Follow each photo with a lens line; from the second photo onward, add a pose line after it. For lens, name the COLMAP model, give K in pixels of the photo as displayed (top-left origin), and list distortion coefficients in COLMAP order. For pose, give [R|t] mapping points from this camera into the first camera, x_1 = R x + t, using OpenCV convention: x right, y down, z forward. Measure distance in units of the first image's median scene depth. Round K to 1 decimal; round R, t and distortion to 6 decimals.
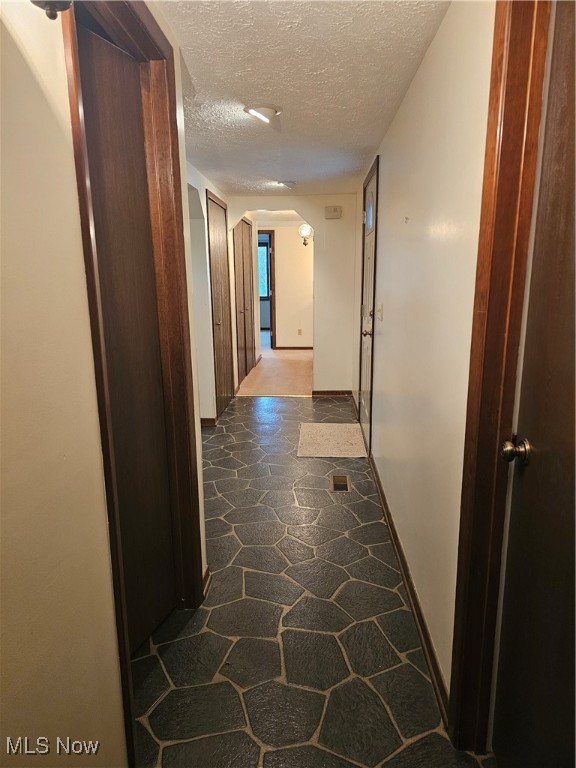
lens RADIAL K [[502.5, 0, 288.0], [0, 502.5, 384.0], [0, 0, 1]] dist [0.000359, 0.000132]
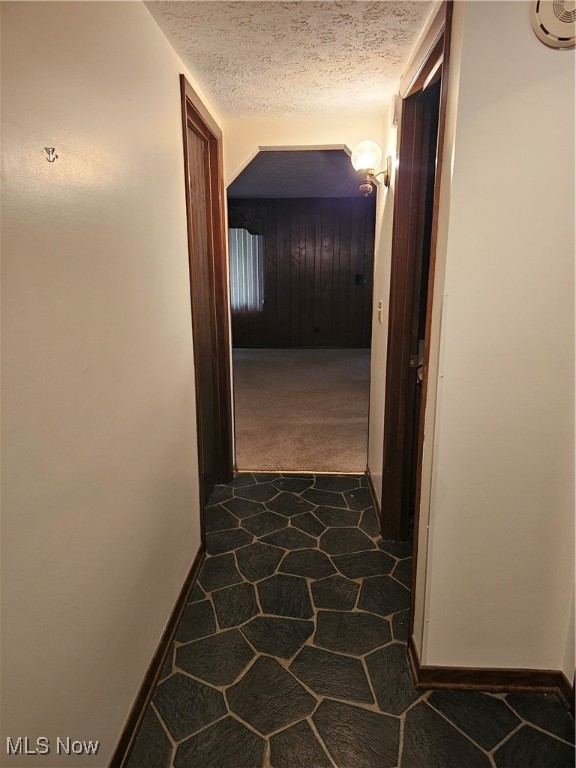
lens RADIAL K [[502.5, 0, 288.0], [0, 502.5, 384.0], [0, 0, 1]] dist [0.000359, 0.000132]
pose [[-0.999931, 0.011553, 0.002333, 0.032258], [0.011453, 0.905709, 0.423746, -0.391068], [0.002783, 0.423743, -0.905778, 1.783767]]
